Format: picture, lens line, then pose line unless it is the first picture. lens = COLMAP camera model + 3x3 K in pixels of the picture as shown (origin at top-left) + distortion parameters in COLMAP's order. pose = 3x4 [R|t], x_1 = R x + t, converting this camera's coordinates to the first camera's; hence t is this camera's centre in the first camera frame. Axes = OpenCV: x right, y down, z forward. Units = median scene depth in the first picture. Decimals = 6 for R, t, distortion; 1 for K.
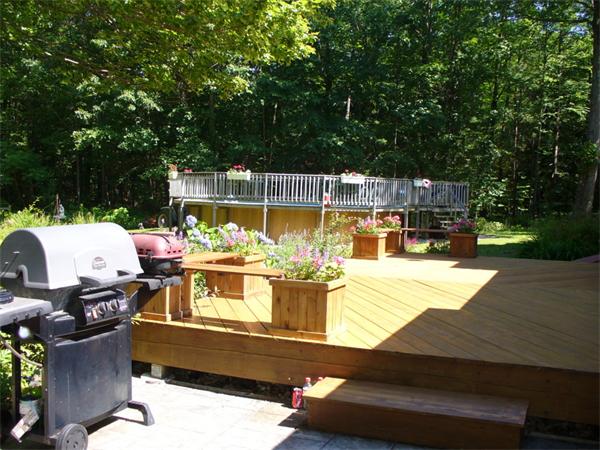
lens RADIAL K [[663.1, 0, 300.0], [0, 663.1, 225.0], [0, 0, 1]] dist [-0.308857, 0.477988]
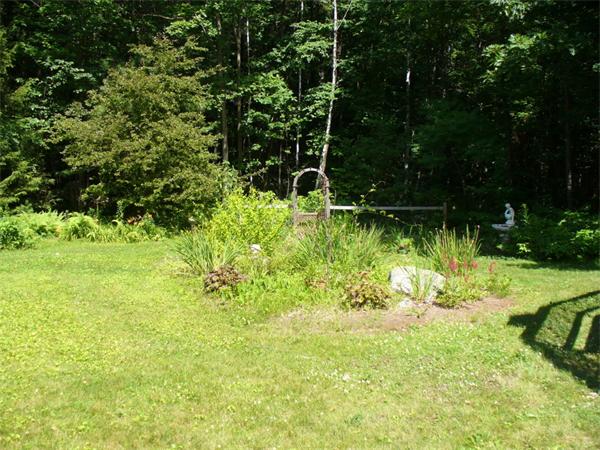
lens RADIAL K [[663.1, 0, 300.0], [0, 663.1, 225.0], [0, 0, 1]] dist [-0.308857, 0.477988]
pose [[0.629007, 0.037265, -0.776506, -0.079982], [-0.034369, 0.999207, 0.020112, -0.021519], [0.776640, 0.014037, 0.629789, 0.614264]]
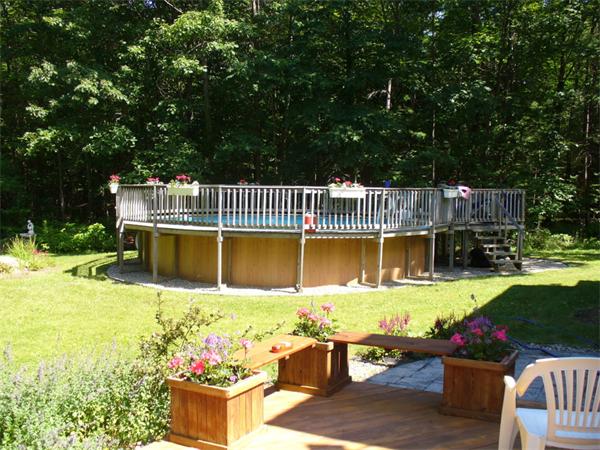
lens RADIAL K [[663.1, 0, 300.0], [0, 663.1, 225.0], [0, 0, 1]] dist [-0.308857, 0.477988]
pose [[0.995034, -0.012544, -0.098741, 0.071612], [0.013112, 0.999901, 0.005097, -0.028436], [0.098667, -0.006367, 0.995100, 0.233506]]
